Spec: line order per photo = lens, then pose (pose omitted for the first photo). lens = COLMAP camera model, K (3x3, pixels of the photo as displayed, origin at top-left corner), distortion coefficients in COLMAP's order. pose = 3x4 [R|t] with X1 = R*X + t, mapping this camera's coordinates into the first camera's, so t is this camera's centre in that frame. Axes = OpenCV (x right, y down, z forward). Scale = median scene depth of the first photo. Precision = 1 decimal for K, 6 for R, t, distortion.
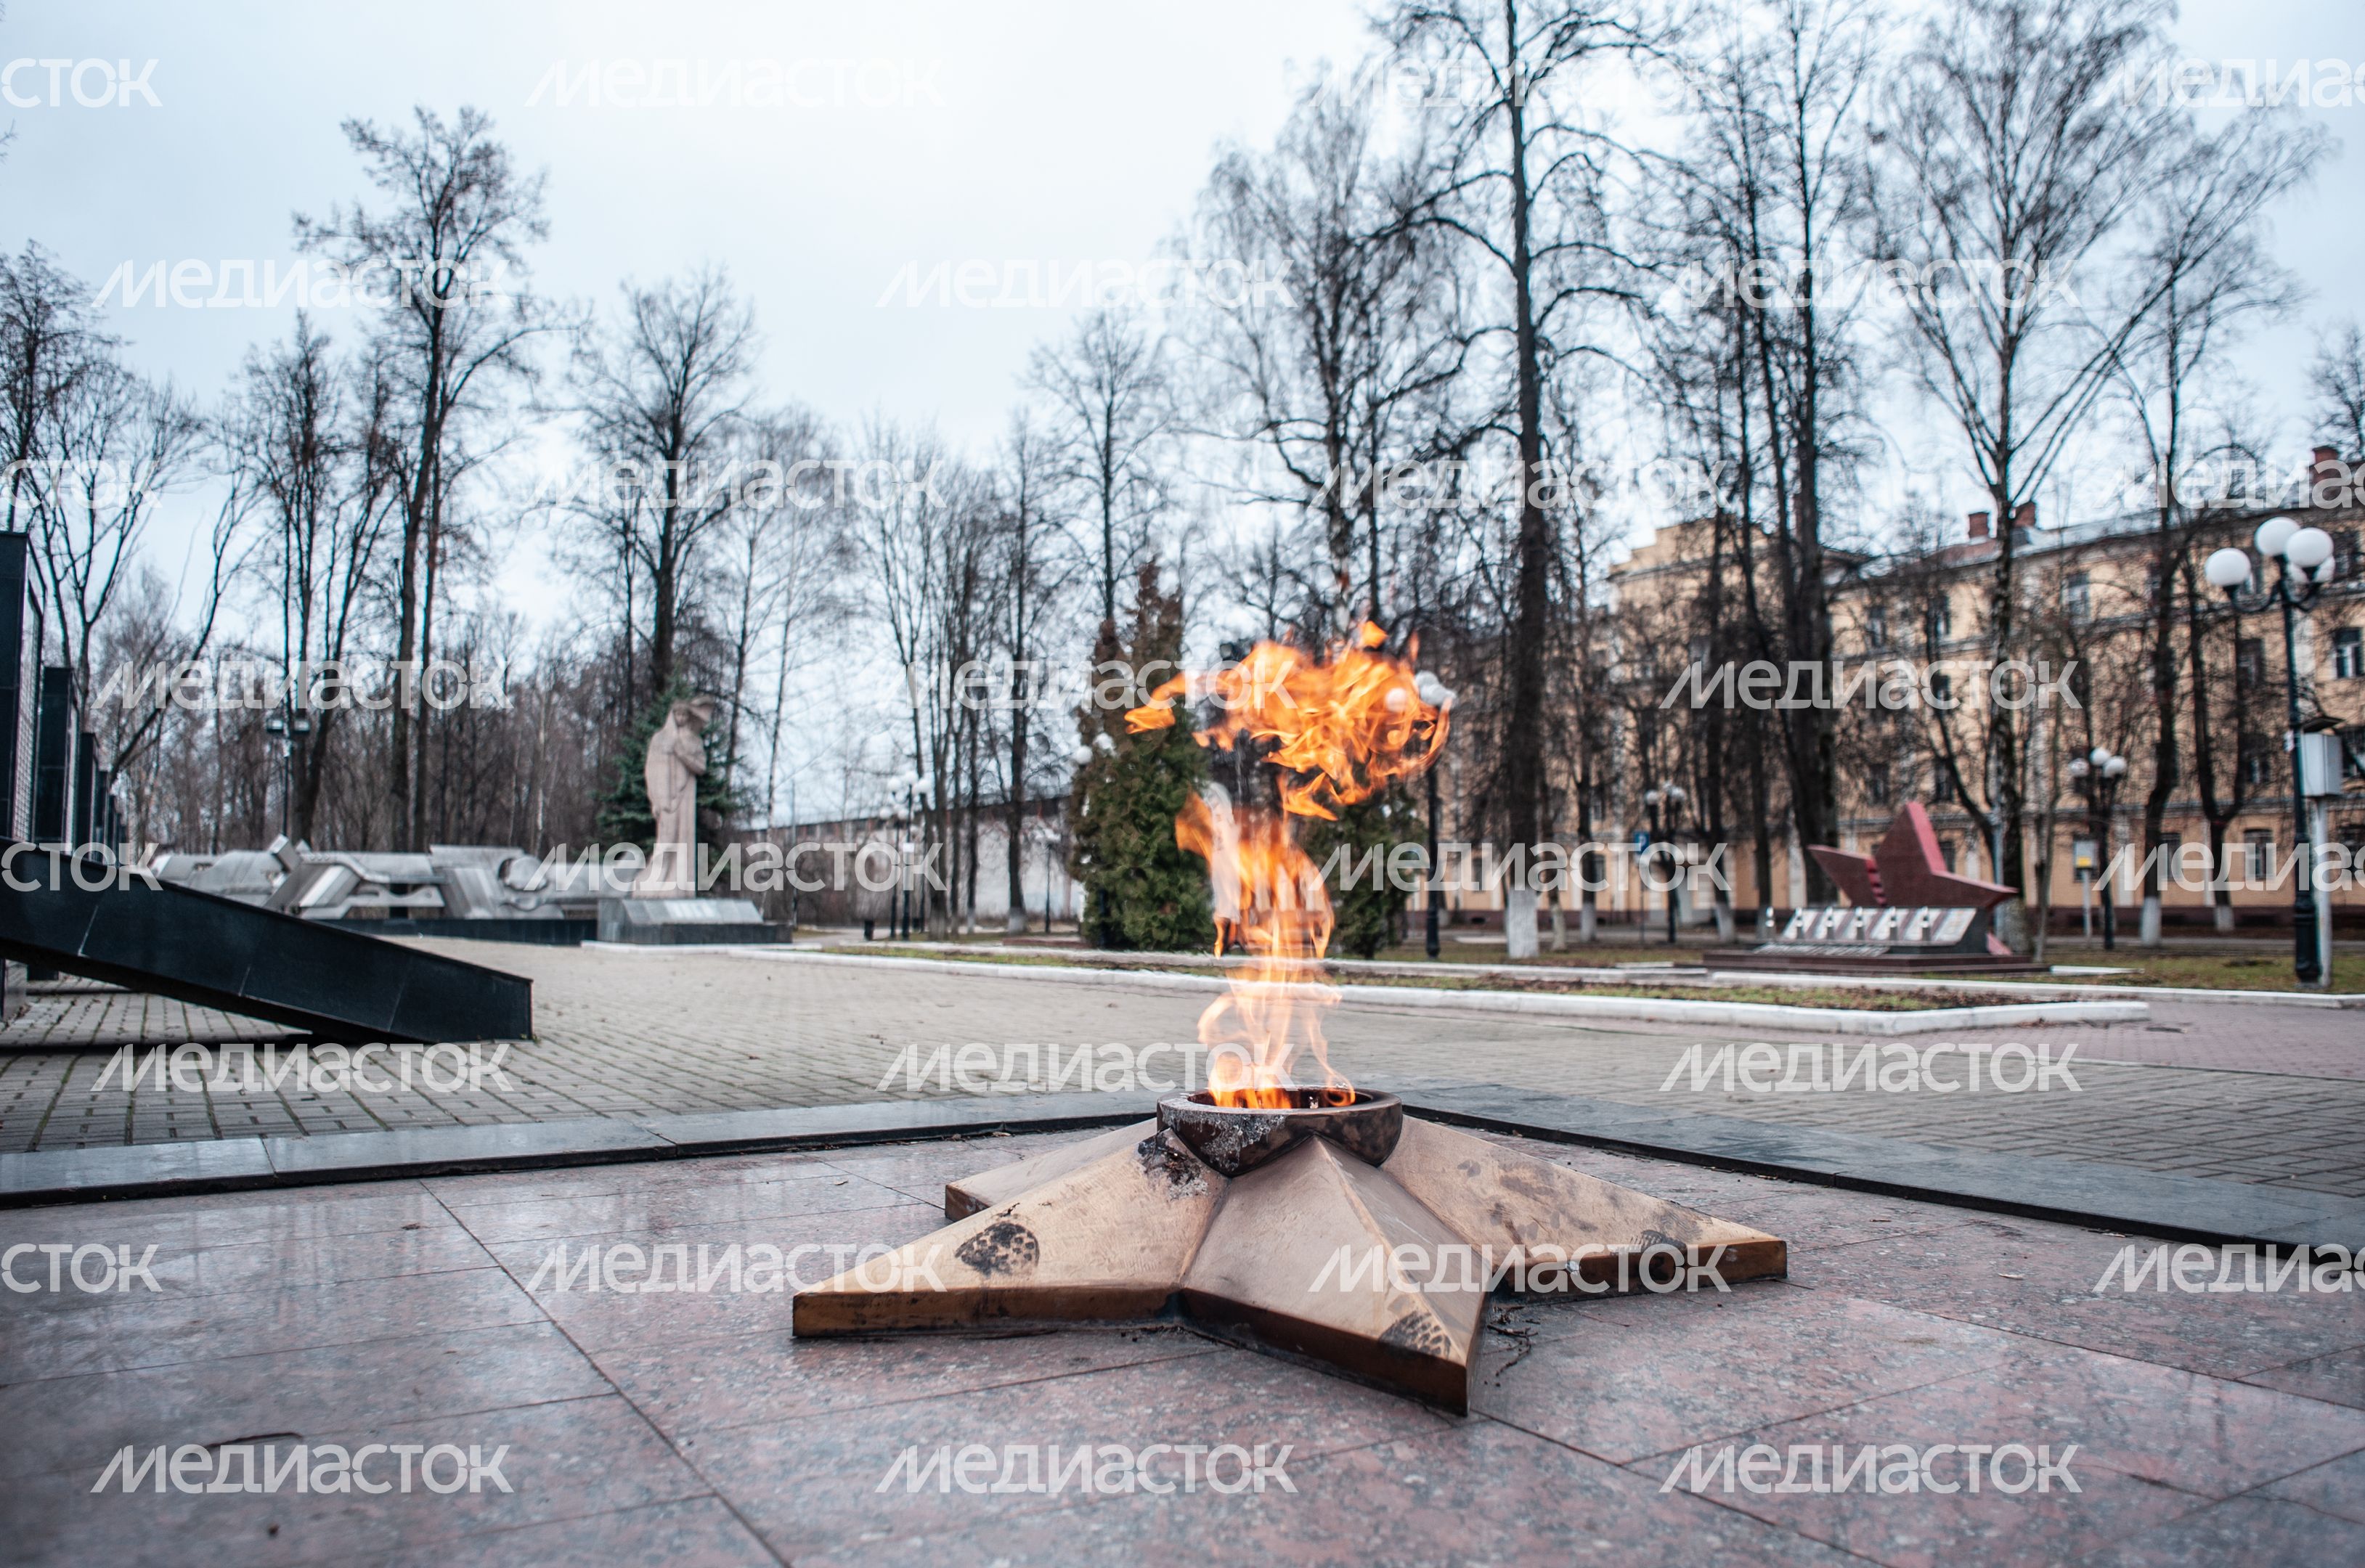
lens RADIAL K [[1753.1, 0, 1186.5], [0, 1753.1, 830.2], [0, 0, 1]] dist [-0.087677, 0.085914]
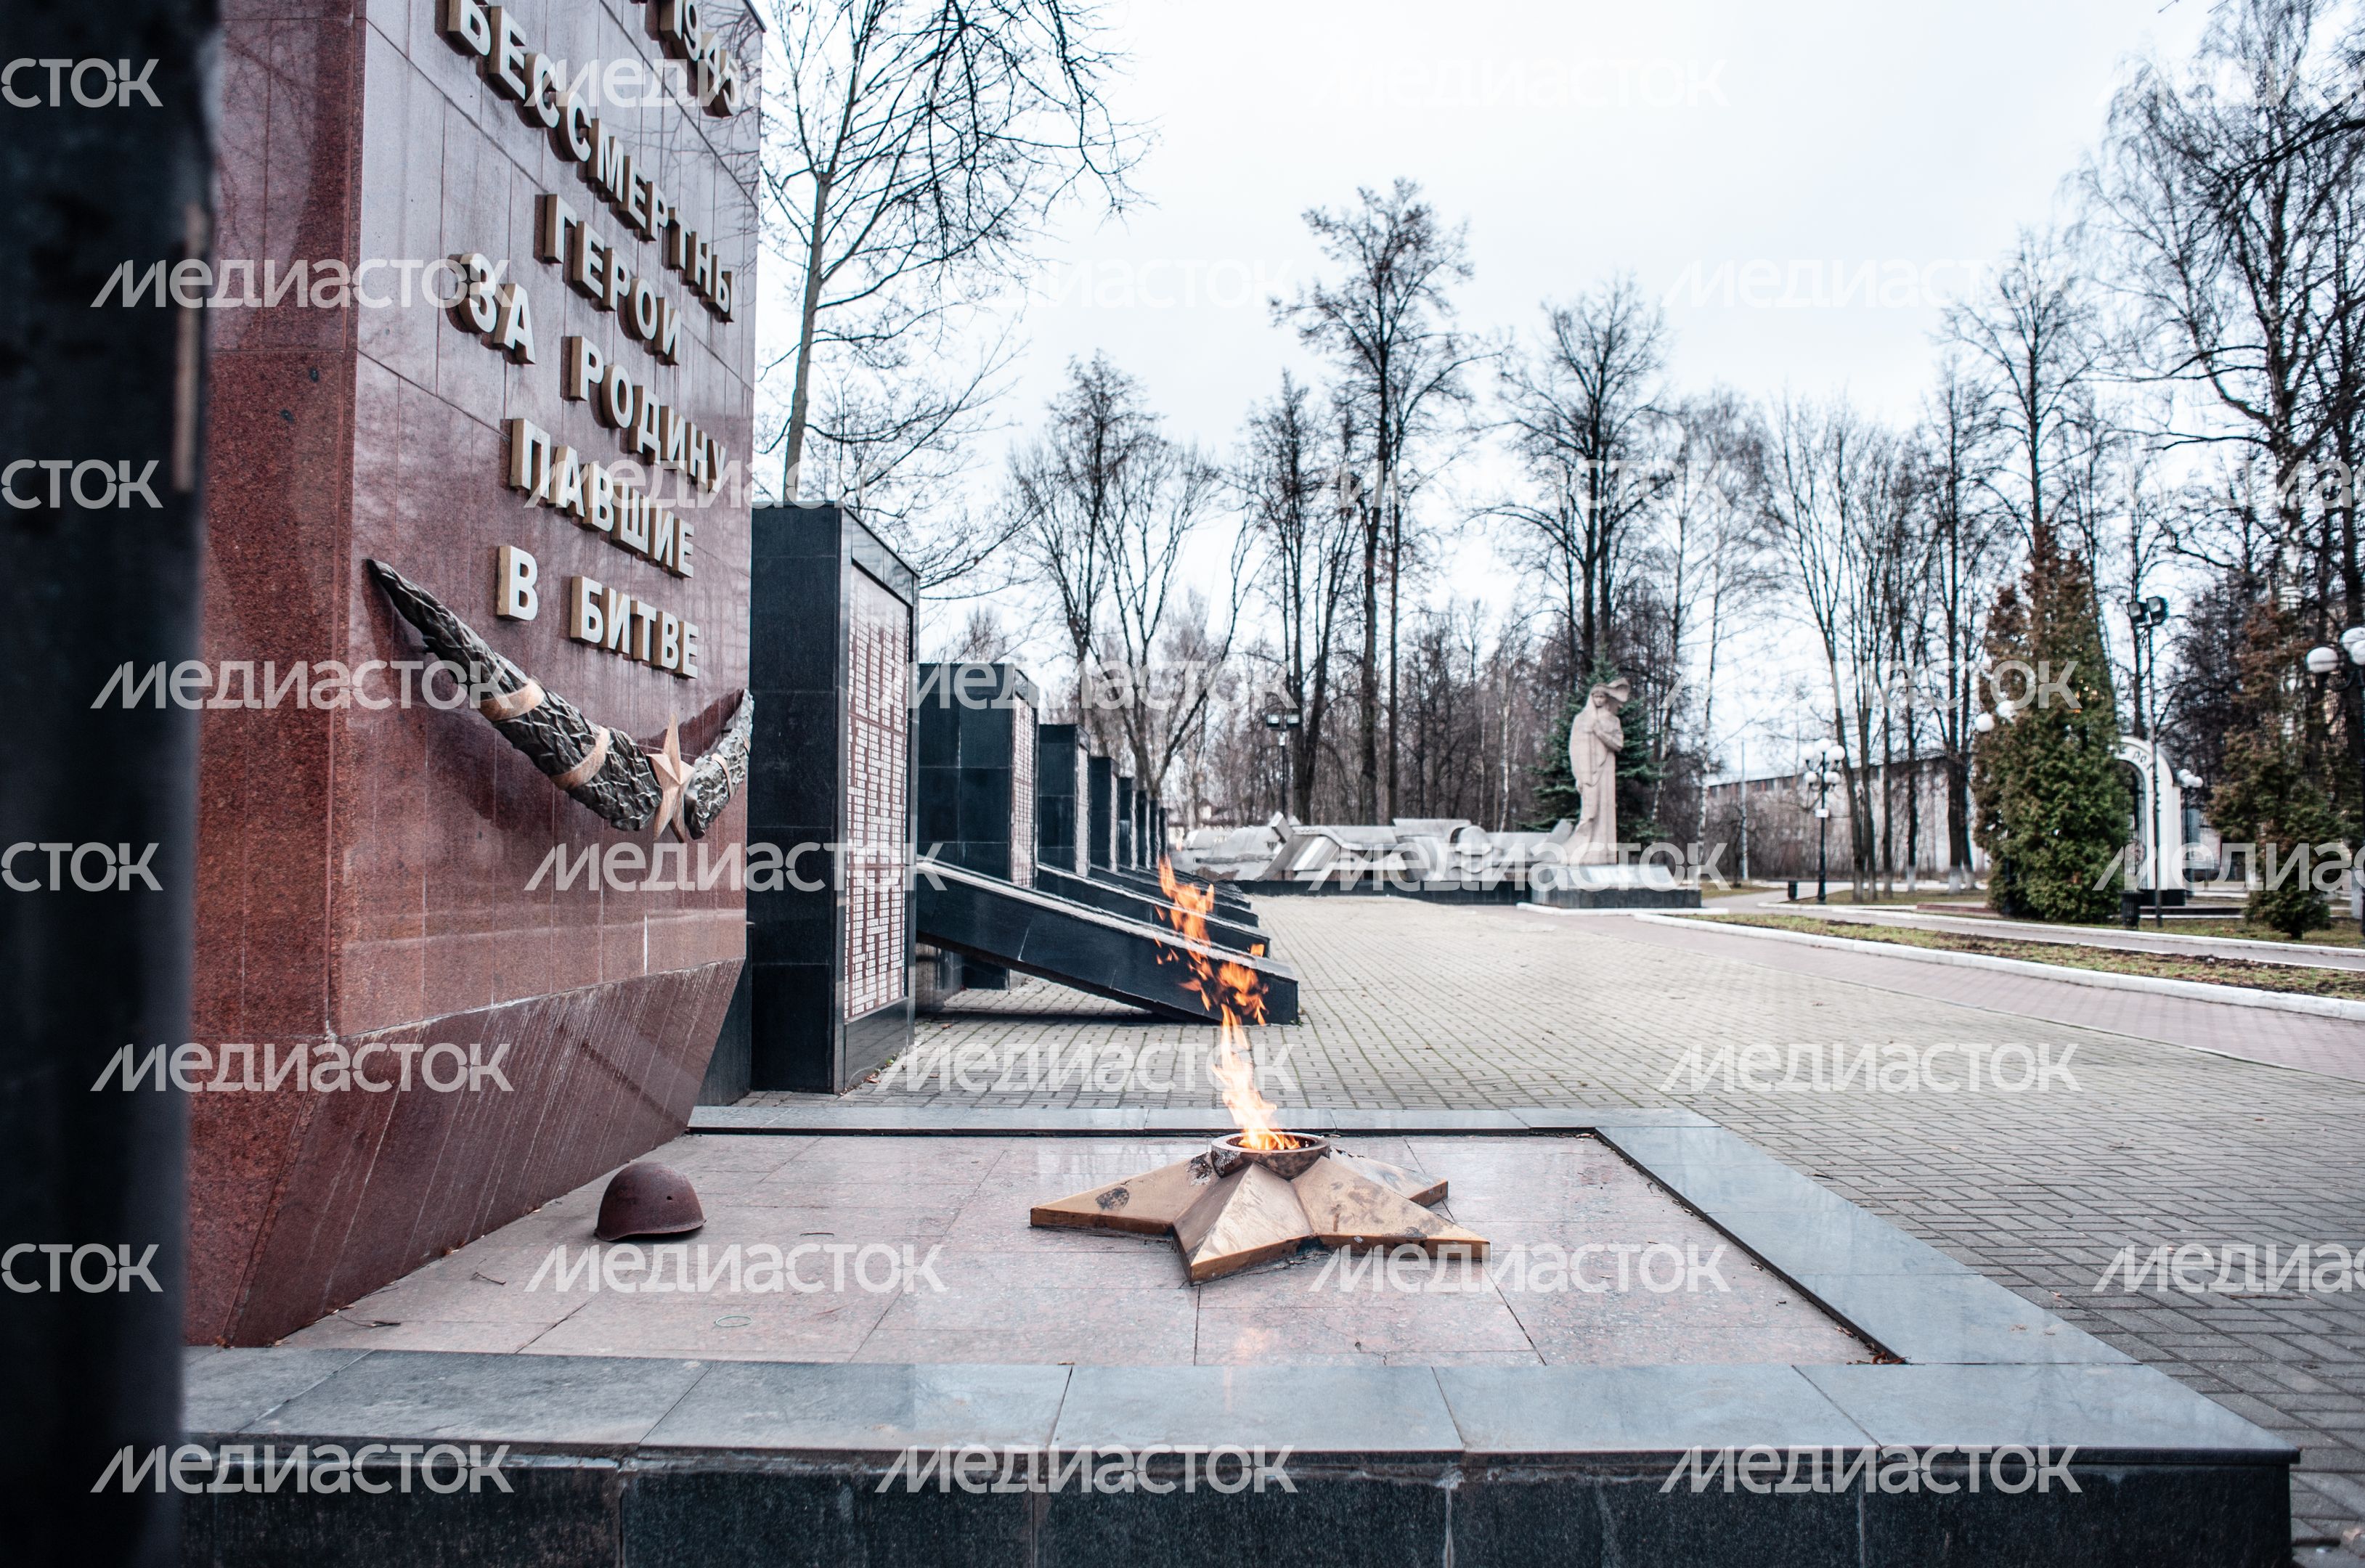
lens RADIAL K [[1753.1, 0, 1186.5], [0, 1753.1, 830.2], [0, 0, 1]] dist [-0.087677, 0.085914]
pose [[0.835988, -0.006065, -0.548714, 0.088763], [0.027835, 0.999120, 0.031364, -0.022593], [0.548041, -0.041493, 0.835422, -0.061084]]
